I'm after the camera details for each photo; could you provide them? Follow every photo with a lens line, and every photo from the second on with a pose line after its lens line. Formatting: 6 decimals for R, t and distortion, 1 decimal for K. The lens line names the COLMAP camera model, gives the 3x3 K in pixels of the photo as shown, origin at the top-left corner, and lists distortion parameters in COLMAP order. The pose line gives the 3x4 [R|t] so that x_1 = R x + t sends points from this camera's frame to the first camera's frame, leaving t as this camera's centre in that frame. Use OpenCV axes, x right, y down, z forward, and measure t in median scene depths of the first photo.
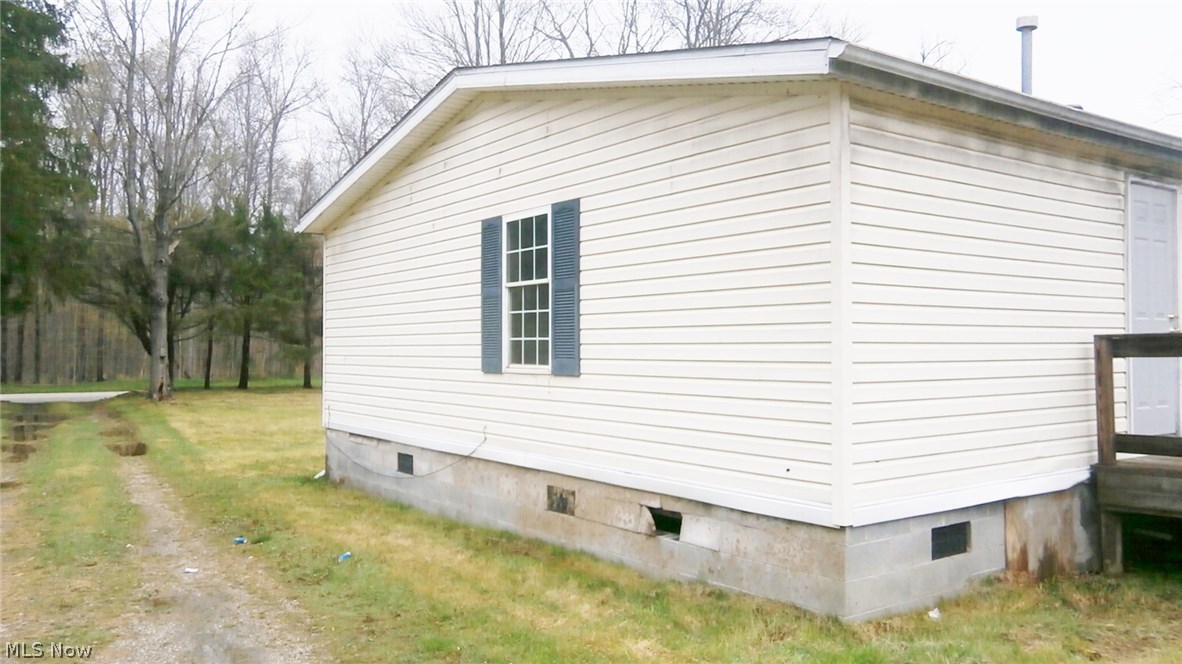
lens RADIAL K [[922.0, 0, 591.0], [0, 922.0, 332.0], [0, 0, 1]] dist [0.060535, 0.007229]
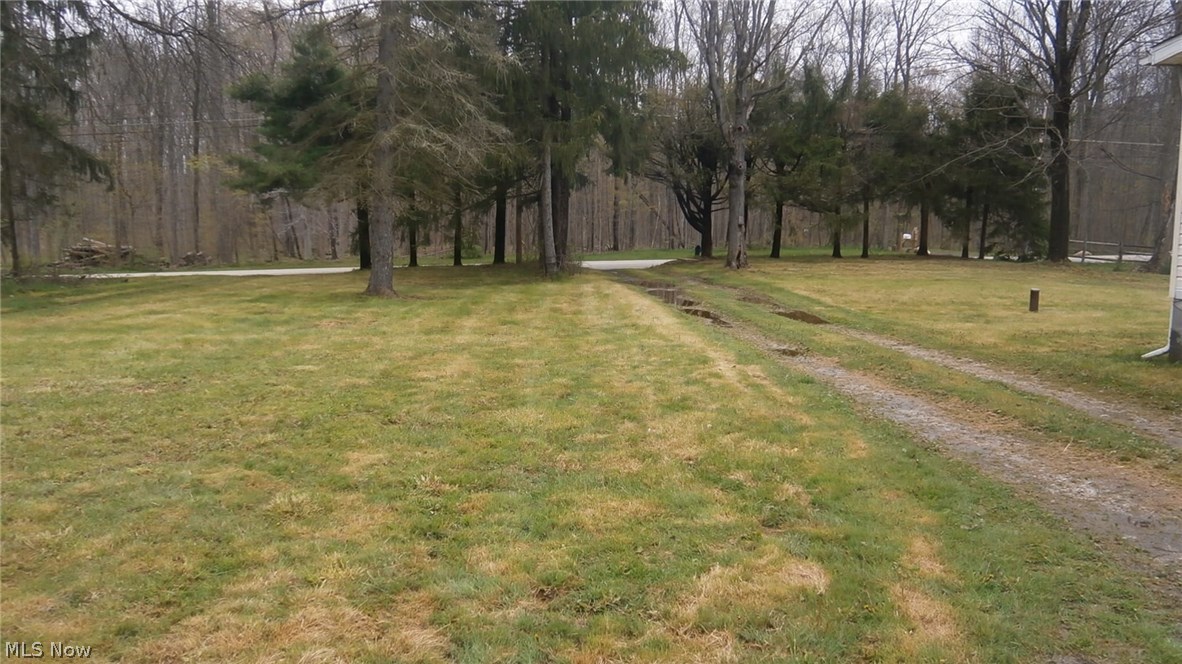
lens RADIAL K [[922.0, 0, 591.0], [0, 922.0, 332.0], [0, 0, 1]] dist [0.060535, 0.007229]
pose [[0.947233, 0.038844, -0.318185, -0.285796], [0.004880, 0.990768, 0.135479, 0.004894], [0.320510, -0.129883, 0.938298, -0.009510]]
